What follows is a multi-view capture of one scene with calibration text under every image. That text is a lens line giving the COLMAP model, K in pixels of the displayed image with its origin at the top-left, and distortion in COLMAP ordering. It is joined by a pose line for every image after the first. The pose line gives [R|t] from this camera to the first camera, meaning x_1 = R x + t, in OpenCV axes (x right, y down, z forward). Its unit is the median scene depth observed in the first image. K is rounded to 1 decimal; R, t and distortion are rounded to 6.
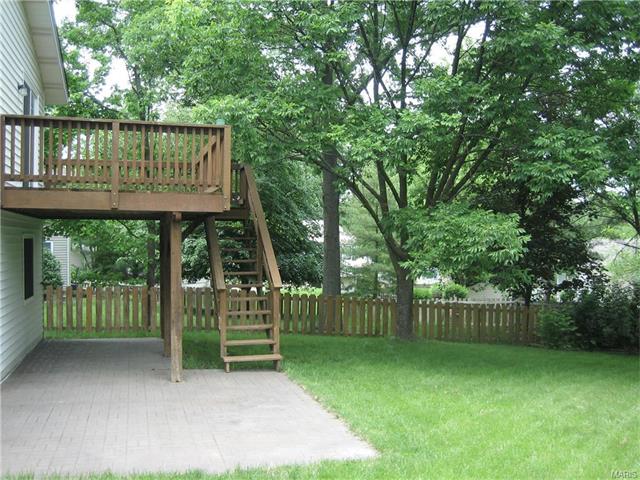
lens RADIAL K [[655.1, 0, 320.0], [0, 655.1, 240.0], [0, 0, 1]] dist [-0.102673, 0.016382]
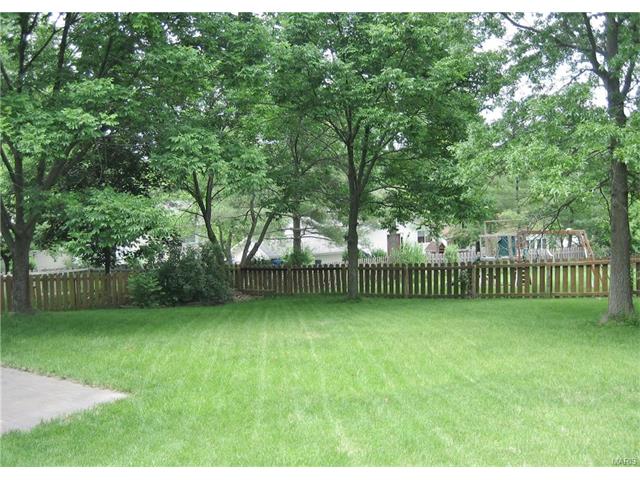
lens RADIAL K [[655.1, 0, 320.0], [0, 655.1, 240.0], [0, 0, 1]] dist [-0.102673, 0.016382]
pose [[0.762760, -0.060345, 0.643859, -0.266070], [0.025462, 0.997667, 0.063342, -0.030830], [-0.646180, -0.031921, 0.762517, -0.138420]]
